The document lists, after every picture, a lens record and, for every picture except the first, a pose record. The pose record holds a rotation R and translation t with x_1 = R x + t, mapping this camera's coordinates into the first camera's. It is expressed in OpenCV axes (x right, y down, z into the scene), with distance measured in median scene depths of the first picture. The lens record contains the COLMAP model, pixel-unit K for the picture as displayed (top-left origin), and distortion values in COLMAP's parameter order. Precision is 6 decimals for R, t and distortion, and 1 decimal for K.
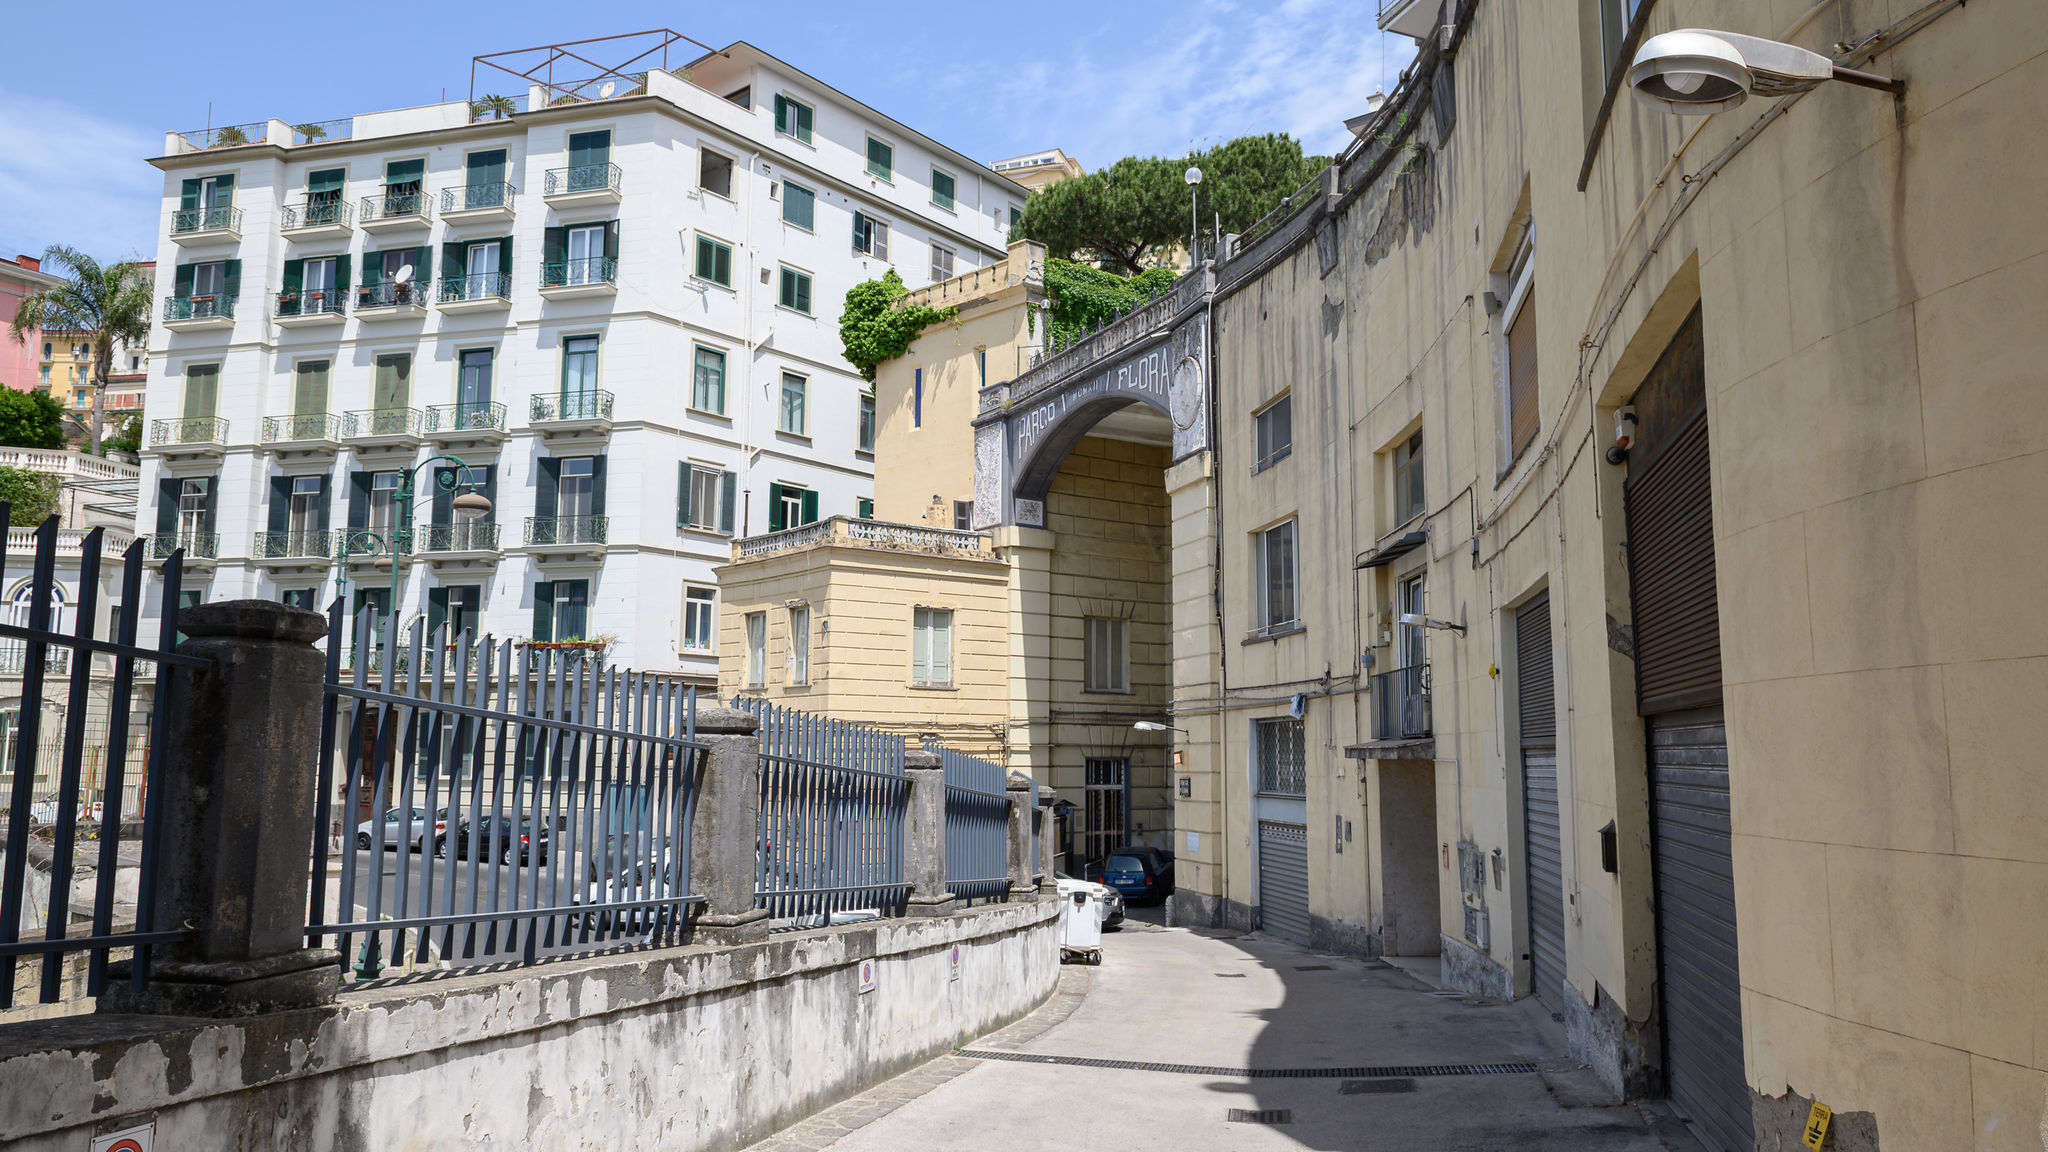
lens RADIAL K [[1380.4, 0, 1024.0], [0, 1380.4, 576.0], [0, 0, 1]] dist [0.004856, -0.000688]
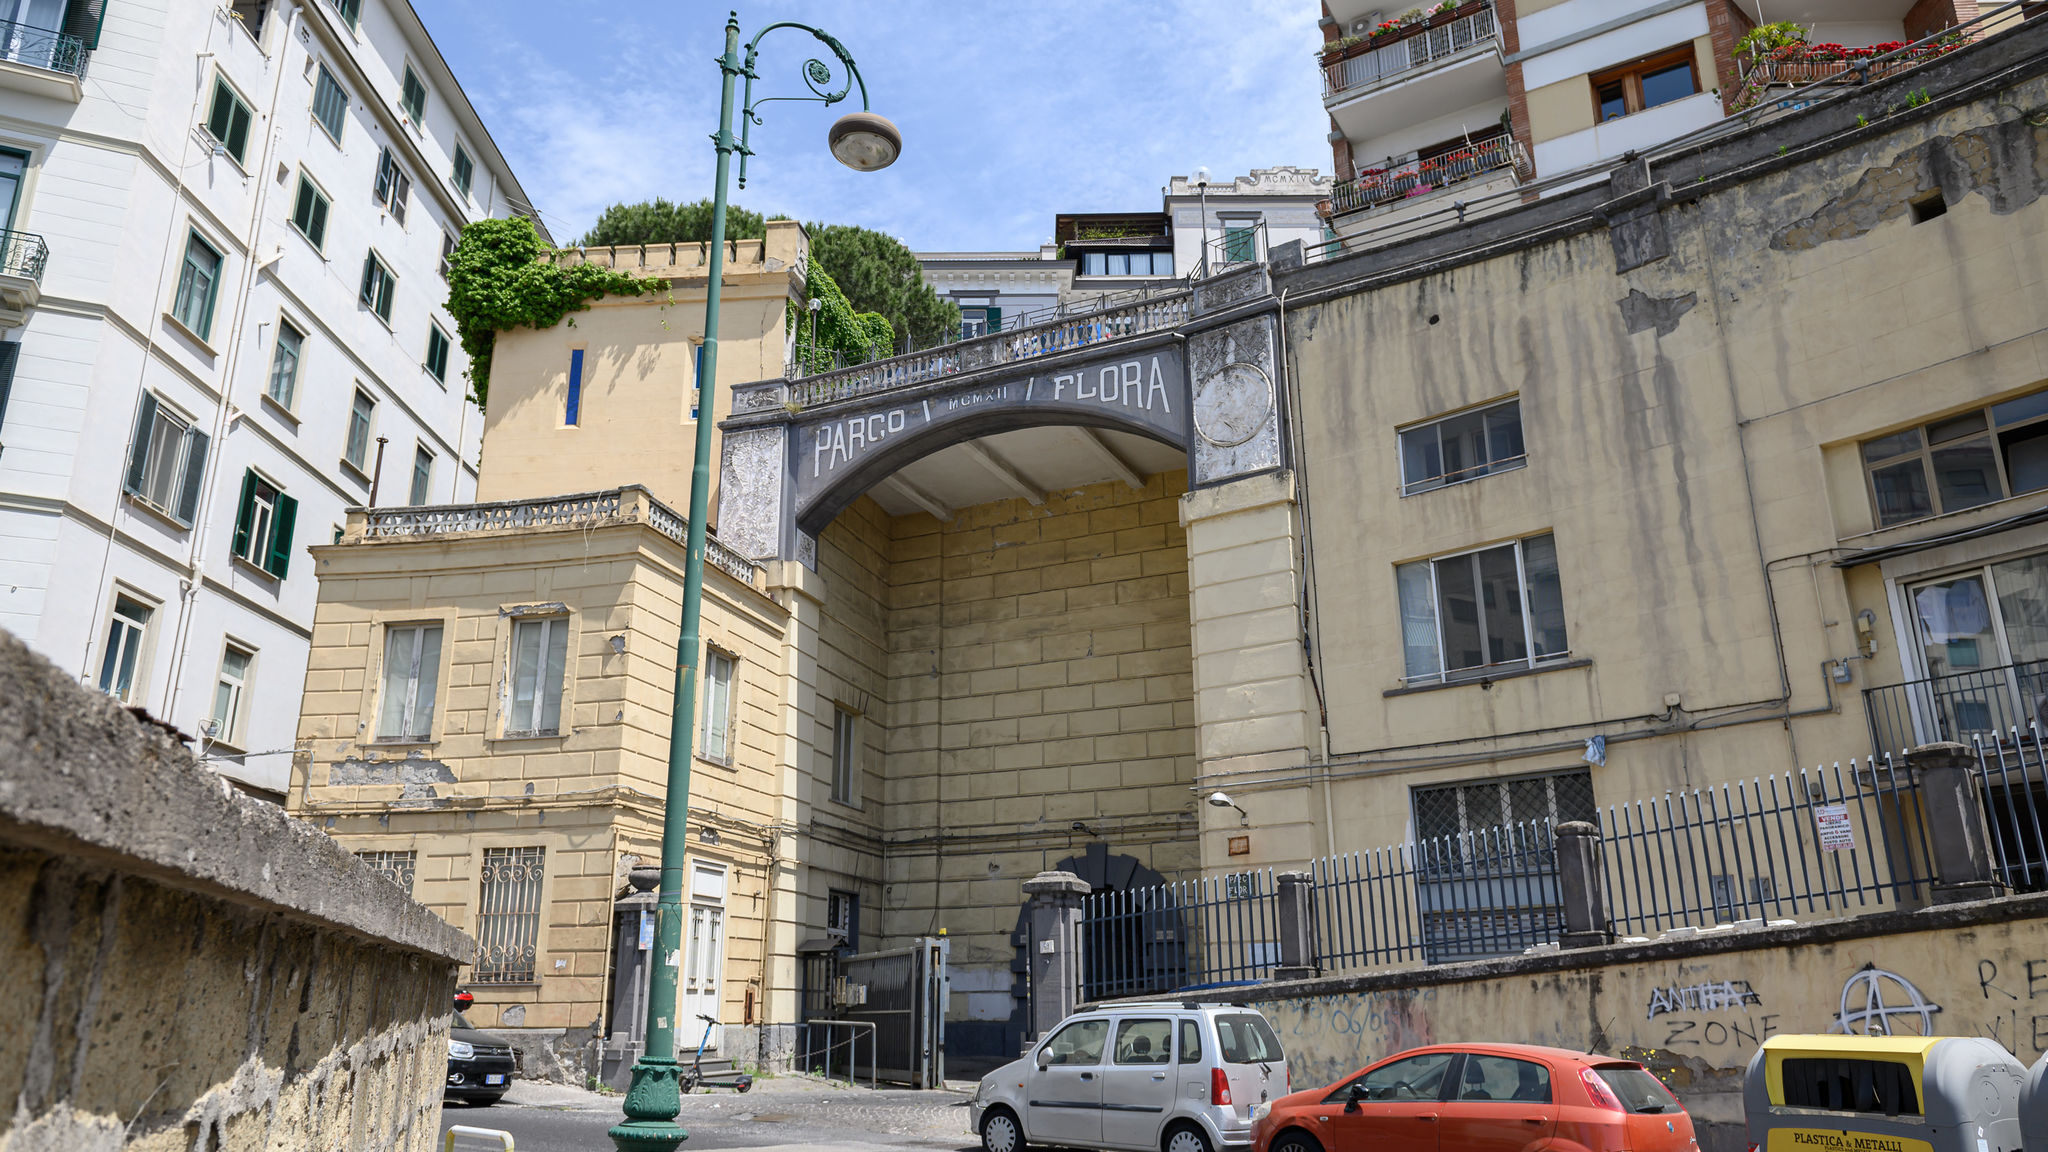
lens RADIAL K [[1380.4, 0, 1024.0], [0, 1380.4, 576.0], [0, 0, 1]] dist [0.004856, -0.000688]
pose [[0.778556, 0.179336, 0.601407, -0.354571], [-0.070352, 0.977201, -0.200321, 0.110294], [-0.623620, 0.113651, 0.773422, 0.344185]]
